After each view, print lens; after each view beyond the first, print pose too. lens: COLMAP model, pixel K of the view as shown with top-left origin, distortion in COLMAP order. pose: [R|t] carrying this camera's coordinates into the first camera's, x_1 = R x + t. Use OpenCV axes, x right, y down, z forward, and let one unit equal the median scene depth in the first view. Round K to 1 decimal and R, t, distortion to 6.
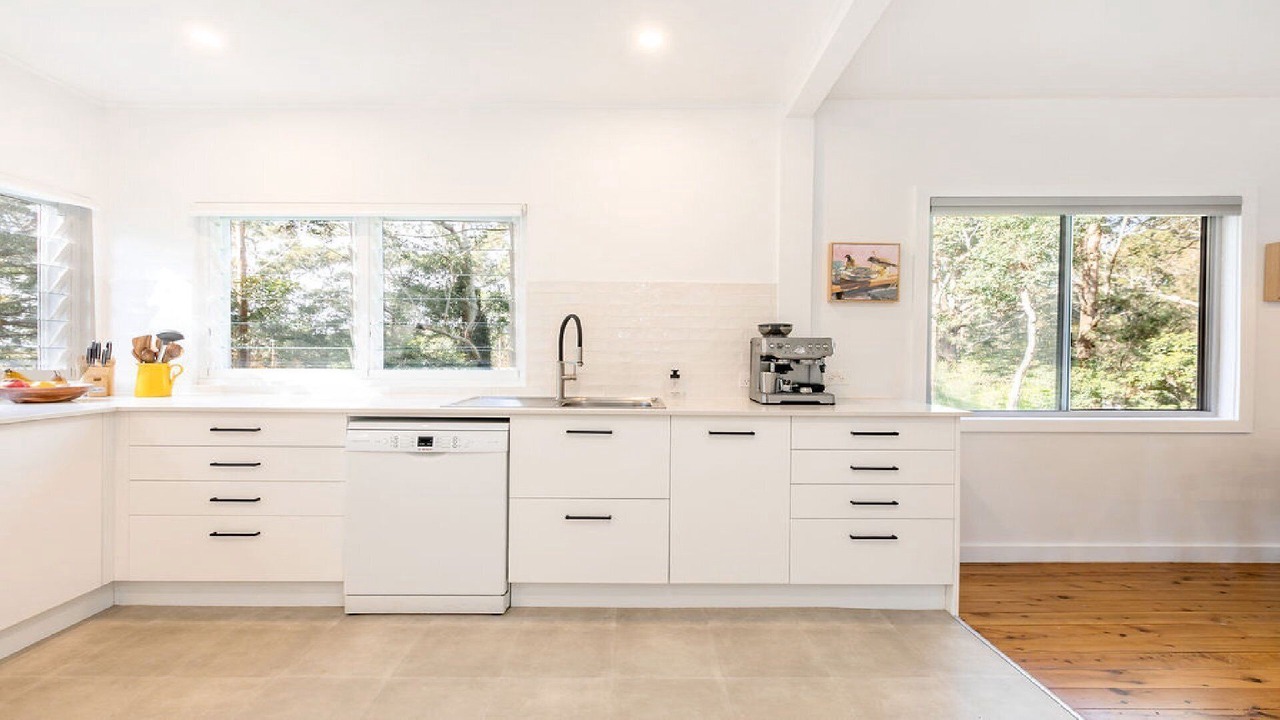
lens RADIAL K [[571.2, 0, 640.0], [0, 571.2, 360.0], [0, 0, 1]] dist [-0.024631, 0.000212]
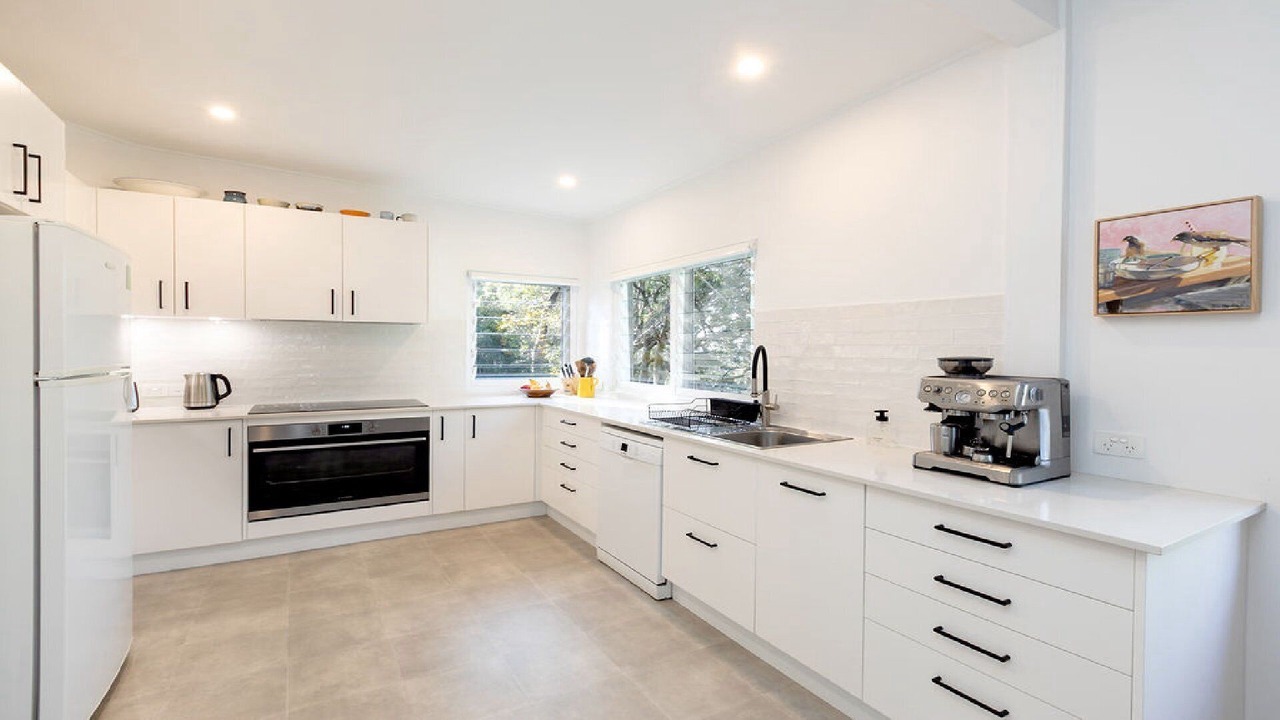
lens RADIAL K [[571.2, 0, 640.0], [0, 571.2, 360.0], [0, 0, 1]] dist [-0.024631, 0.000212]
pose [[0.495300, 0.015543, -0.868583, 0.645074], [-0.013765, 0.999855, 0.010043, -0.060617], [0.868613, 0.006981, 0.495442, 0.302571]]
